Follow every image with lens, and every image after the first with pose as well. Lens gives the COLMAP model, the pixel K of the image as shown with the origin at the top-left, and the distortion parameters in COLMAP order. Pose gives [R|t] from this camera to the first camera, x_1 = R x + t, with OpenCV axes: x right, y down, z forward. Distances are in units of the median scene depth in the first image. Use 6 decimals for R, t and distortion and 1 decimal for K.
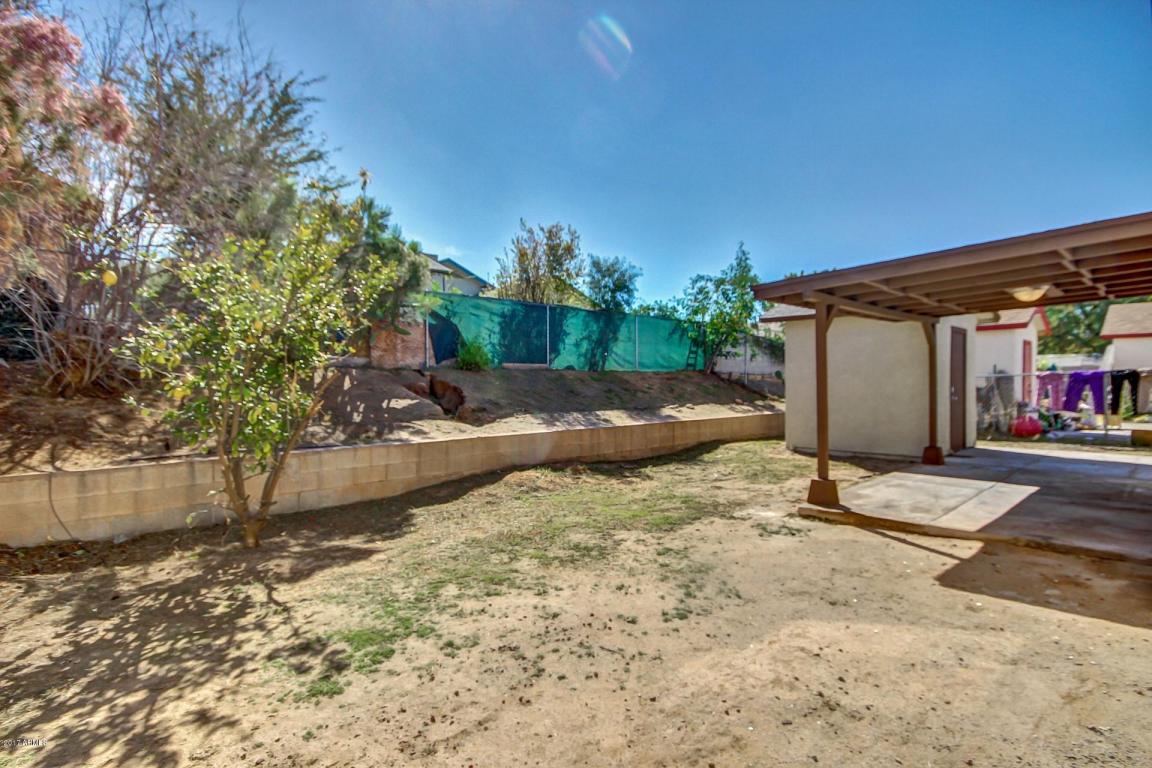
lens RADIAL K [[584.3, 0, 576.0], [0, 584.3, 384.0], [0, 0, 1]] dist [-0.047740, -0.000240]
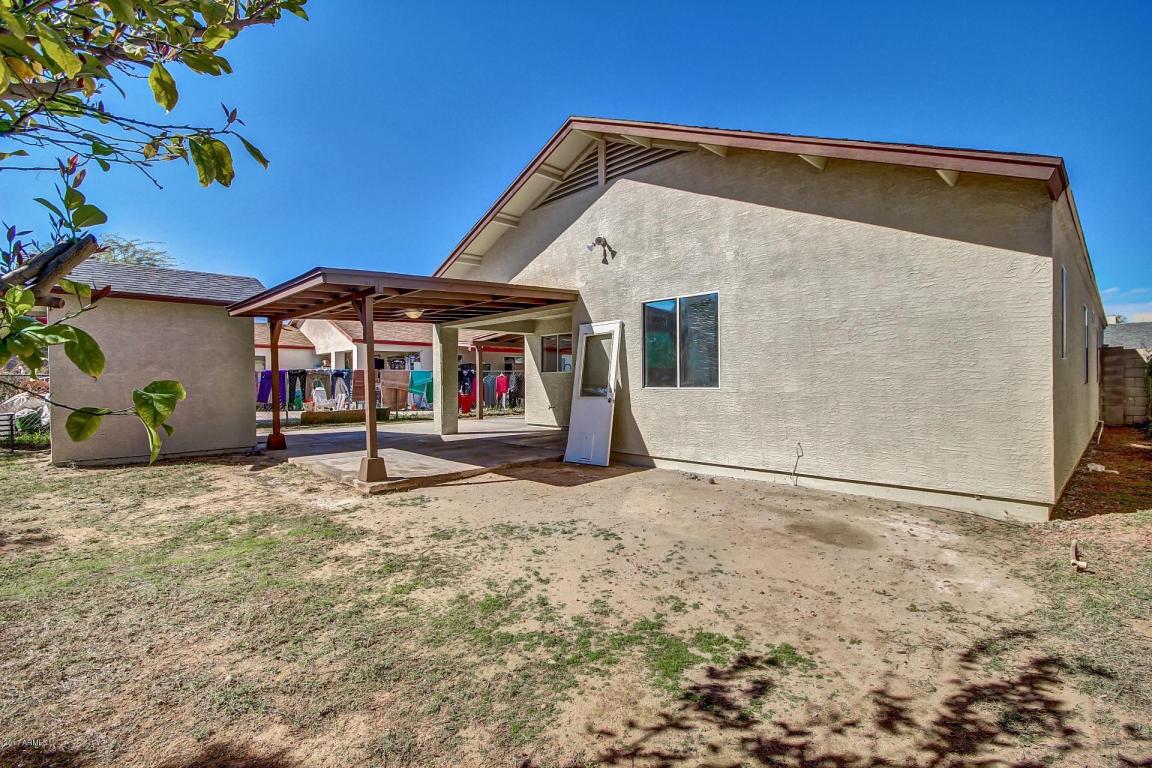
lens RADIAL K [[542.0, 0, 576.0], [0, 542.0, 384.0], [0, 0, 1]] dist [0.002019, 0.000220]
pose [[-0.027717, -0.005800, 0.999599, -1.020988], [0.004851, 0.999971, 0.005937, 0.025974], [-0.999604, 0.005014, -0.027688, 1.021981]]
